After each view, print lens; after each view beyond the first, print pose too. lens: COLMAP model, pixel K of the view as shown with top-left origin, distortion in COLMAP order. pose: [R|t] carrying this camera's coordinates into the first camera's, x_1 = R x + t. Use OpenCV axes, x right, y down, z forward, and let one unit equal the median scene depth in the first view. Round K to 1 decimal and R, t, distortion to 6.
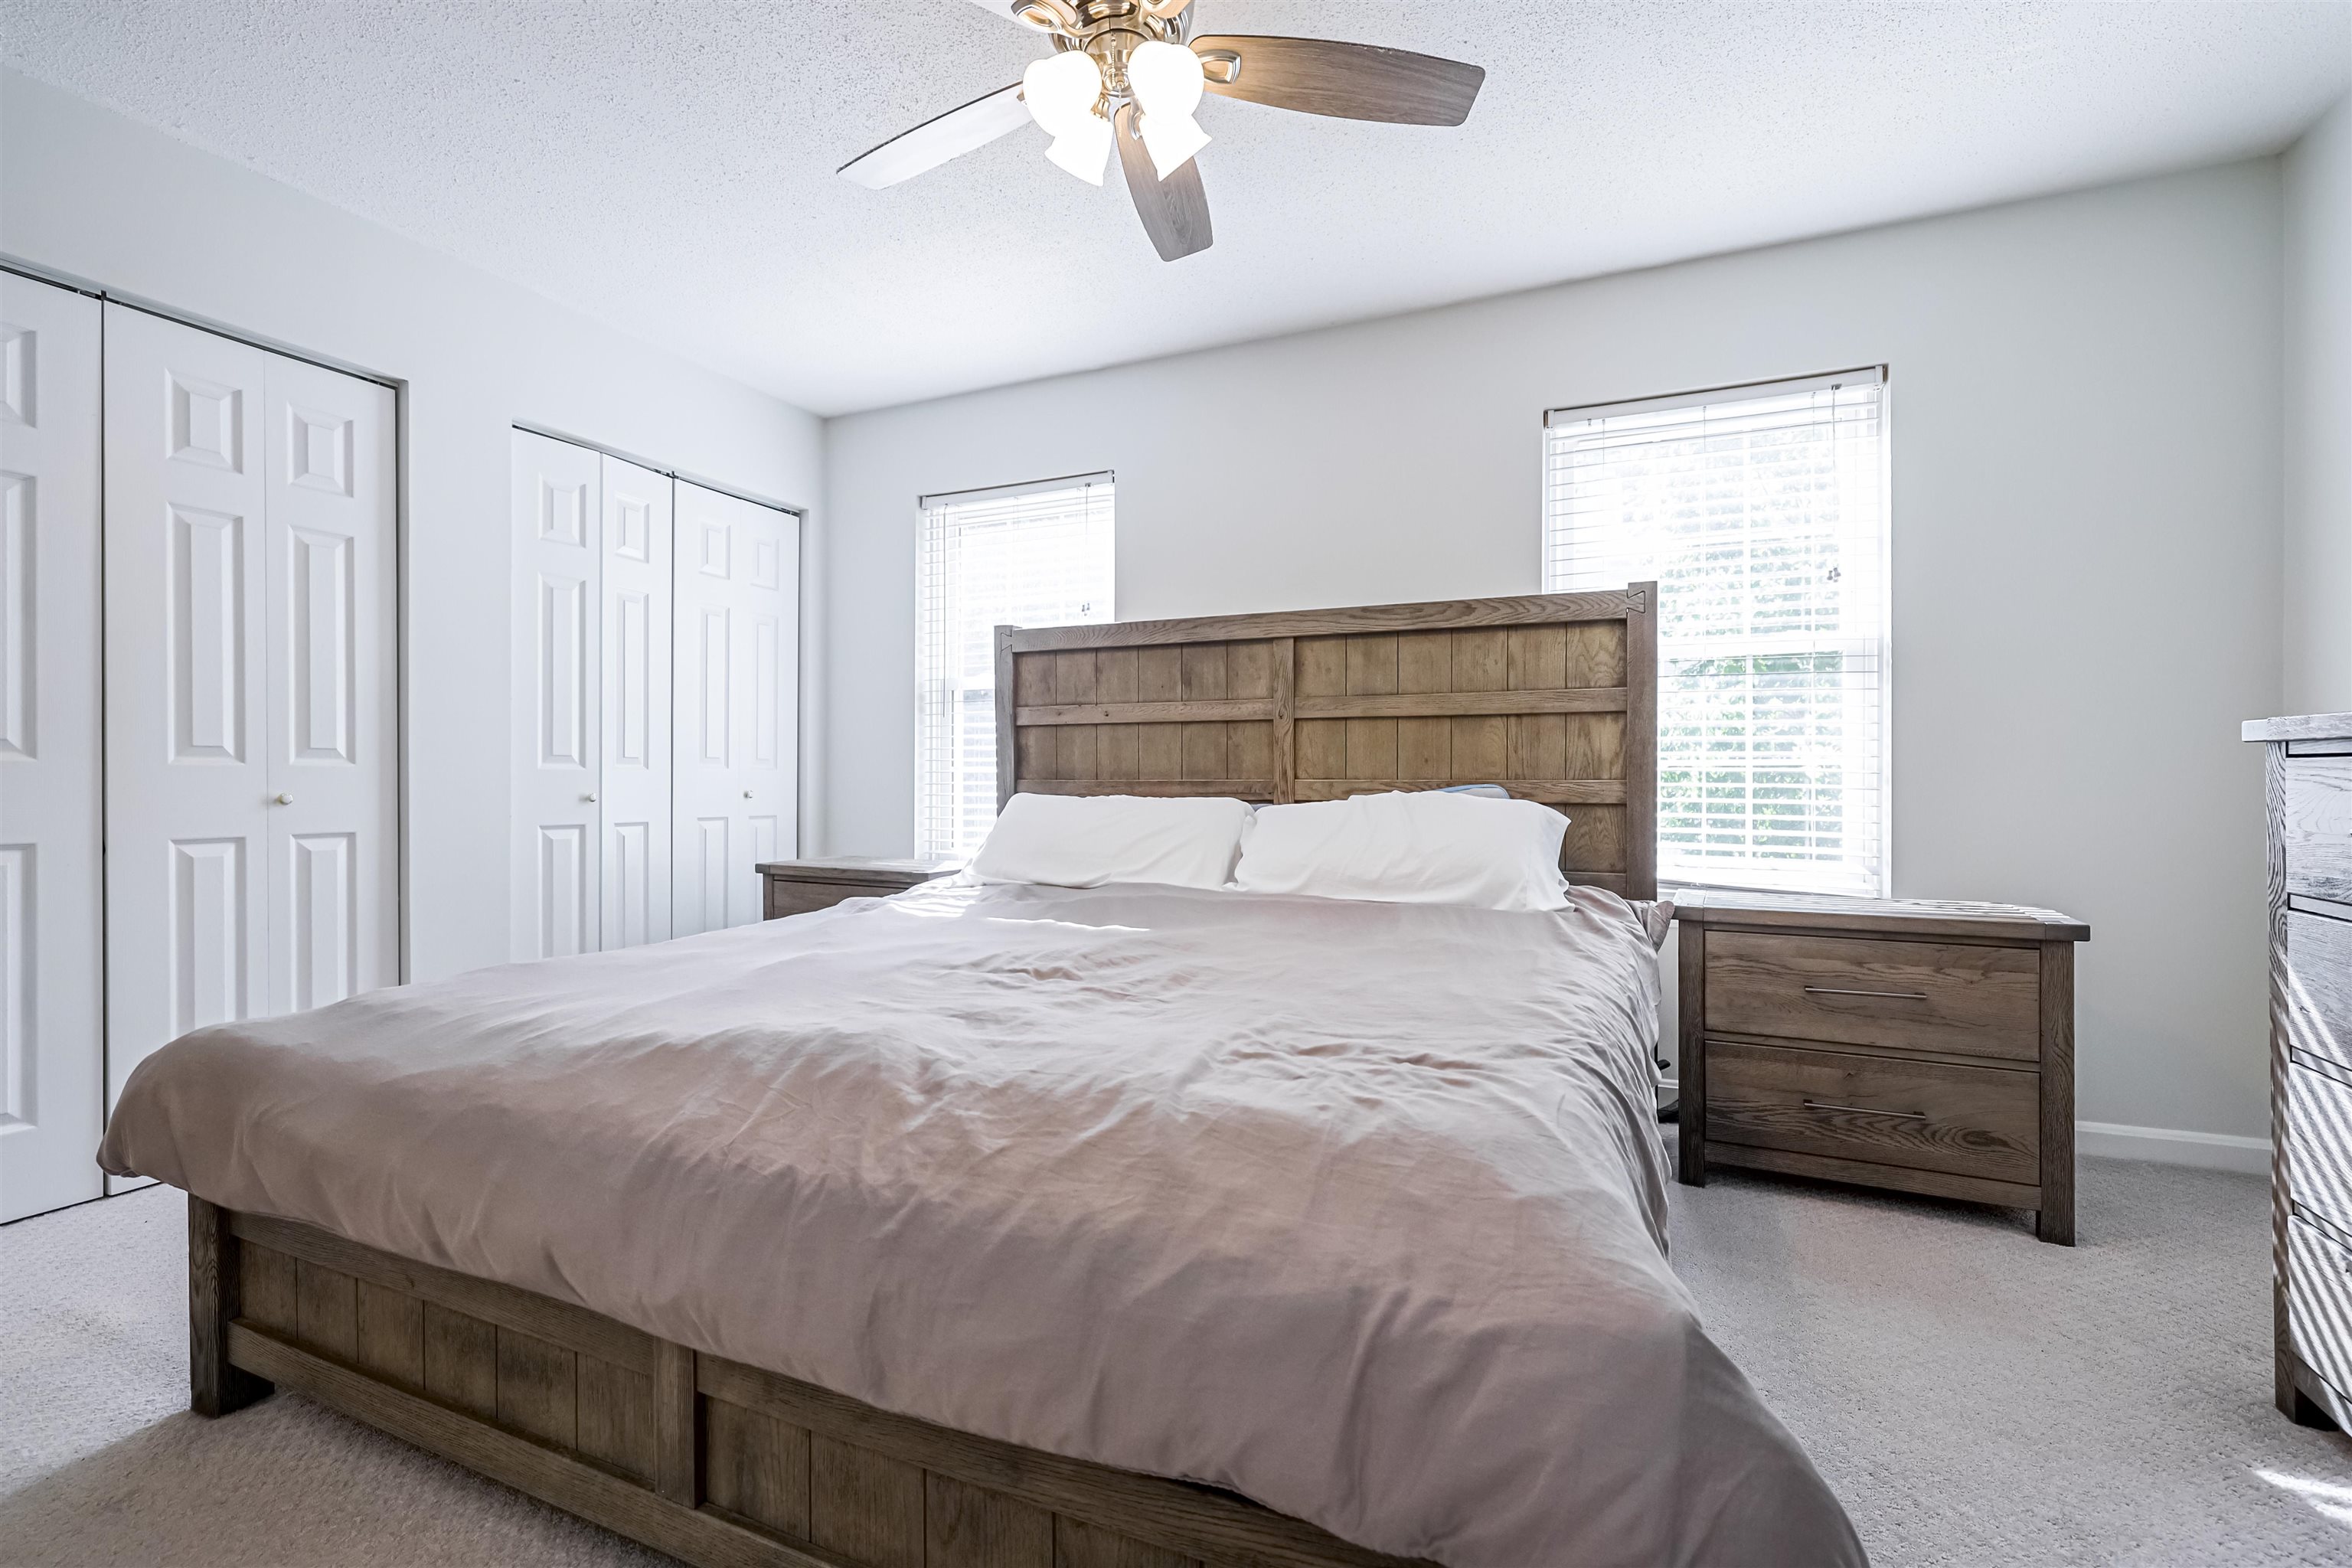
lens RADIAL K [[1046.8, 0, 1176.0], [0, 1046.8, 784.0], [0, 0, 1]] dist [-0.001162, -0.000121]
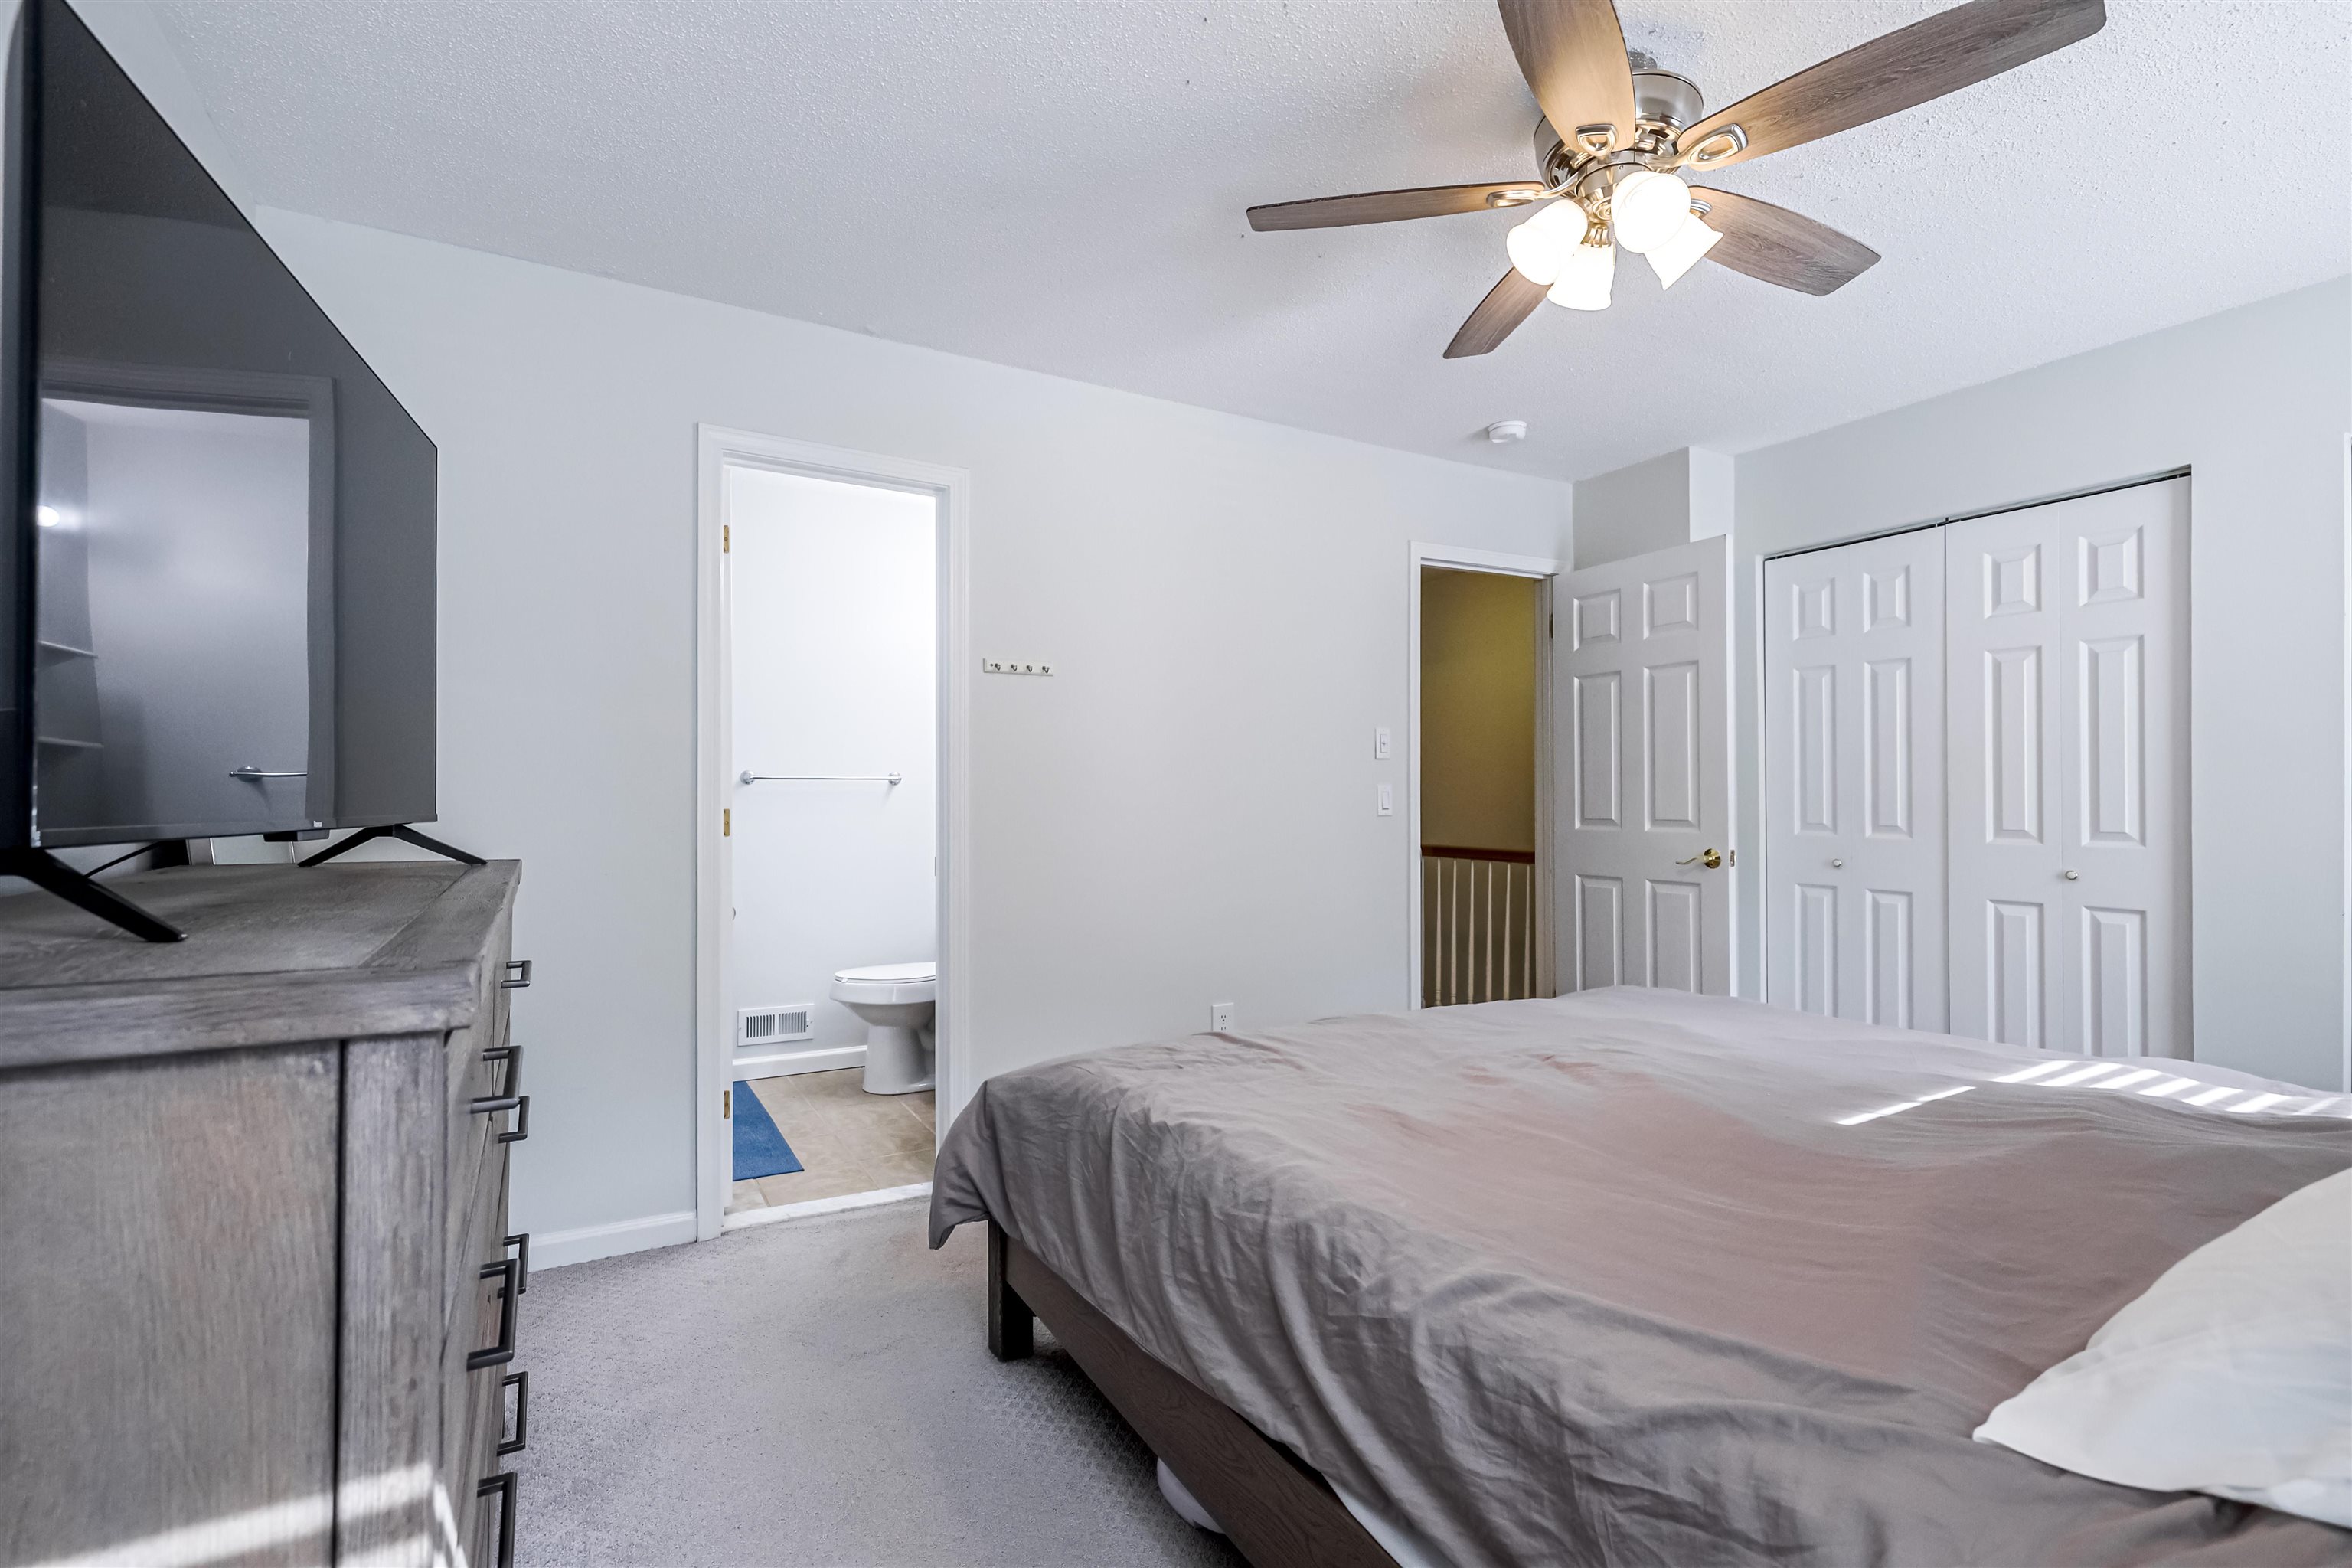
lens RADIAL K [[1046.8, 0, 1176.0], [0, 1046.8, 784.0], [0, 0, 1]] dist [-0.001162, -0.000121]
pose [[-0.570816, -0.012928, -0.820976, 0.679301], [0.001063, 0.999864, -0.016484, -0.068482], [0.821078, -0.010282, -0.570724, 0.825895]]
